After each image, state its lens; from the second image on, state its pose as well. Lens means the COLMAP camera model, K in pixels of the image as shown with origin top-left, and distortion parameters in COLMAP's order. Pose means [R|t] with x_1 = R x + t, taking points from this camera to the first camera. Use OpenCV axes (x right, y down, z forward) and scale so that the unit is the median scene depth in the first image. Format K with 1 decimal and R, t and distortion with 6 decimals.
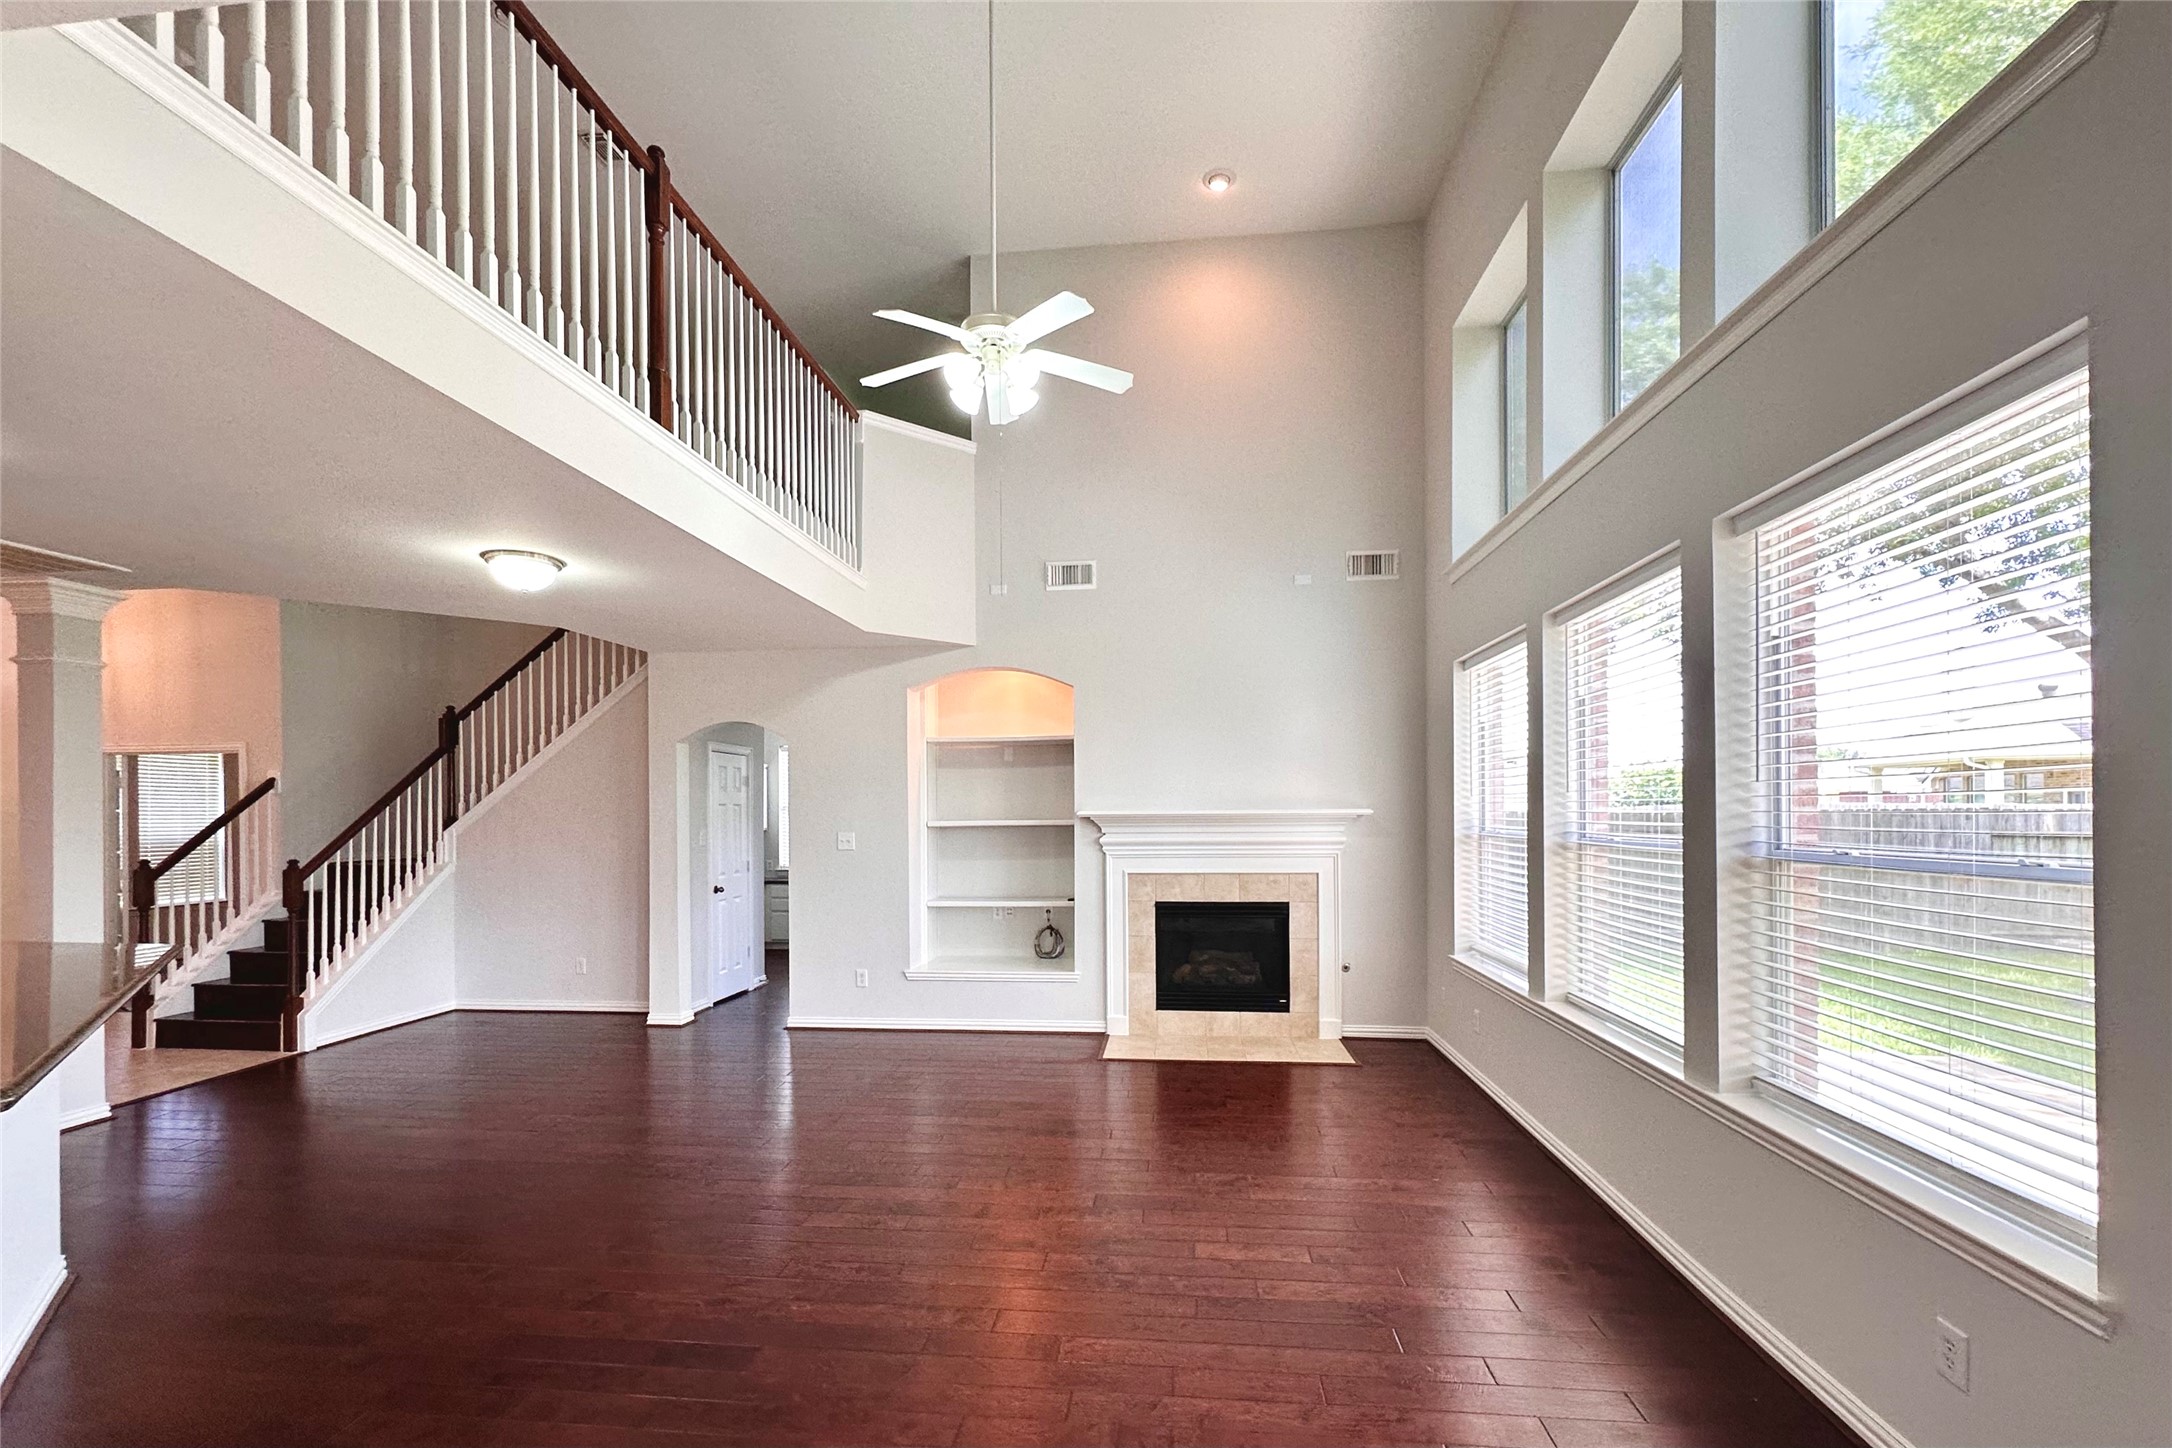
lens RADIAL K [[944.9, 0, 1081.3], [0, 944.9, 807.9], [0, 0, 1]] dist [-0.001276, -0.000076]
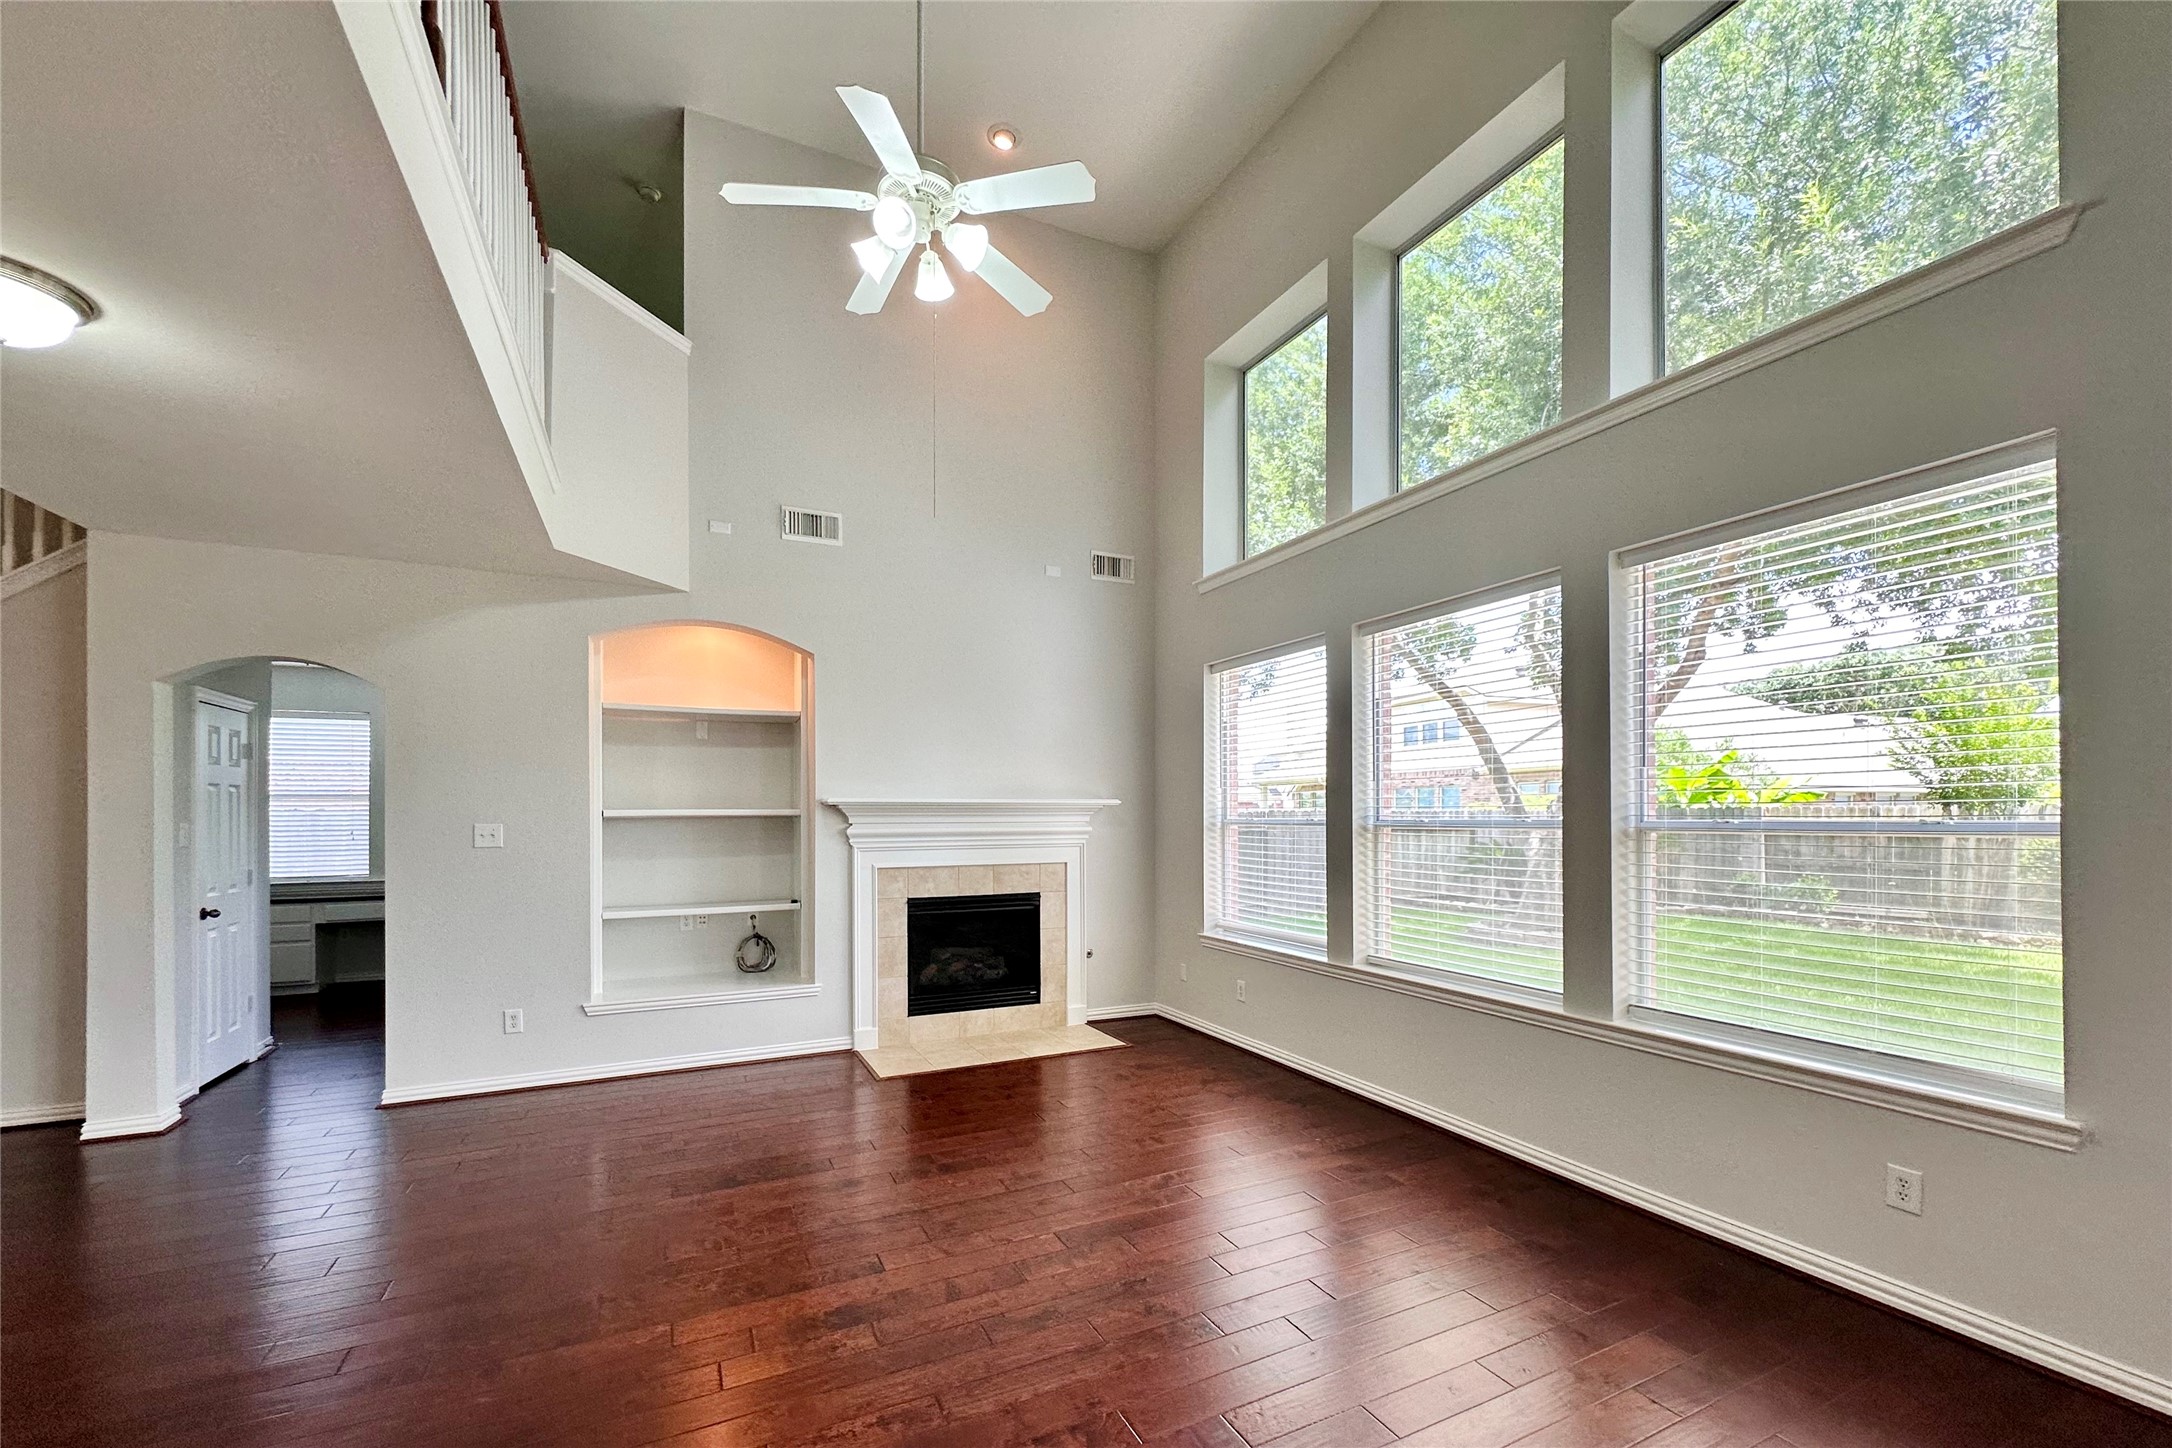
lens RADIAL K [[883.4, 0, 1093.6], [0, 883.4, 810.4], [0, 0, 1]] dist [-0.000221, -0.000082]
pose [[0.841789, 0.007737, 0.539751, -0.232220], [-0.005643, 0.999969, -0.005532, 0.017801], [-0.539777, 0.001611, 0.841806, 0.182707]]
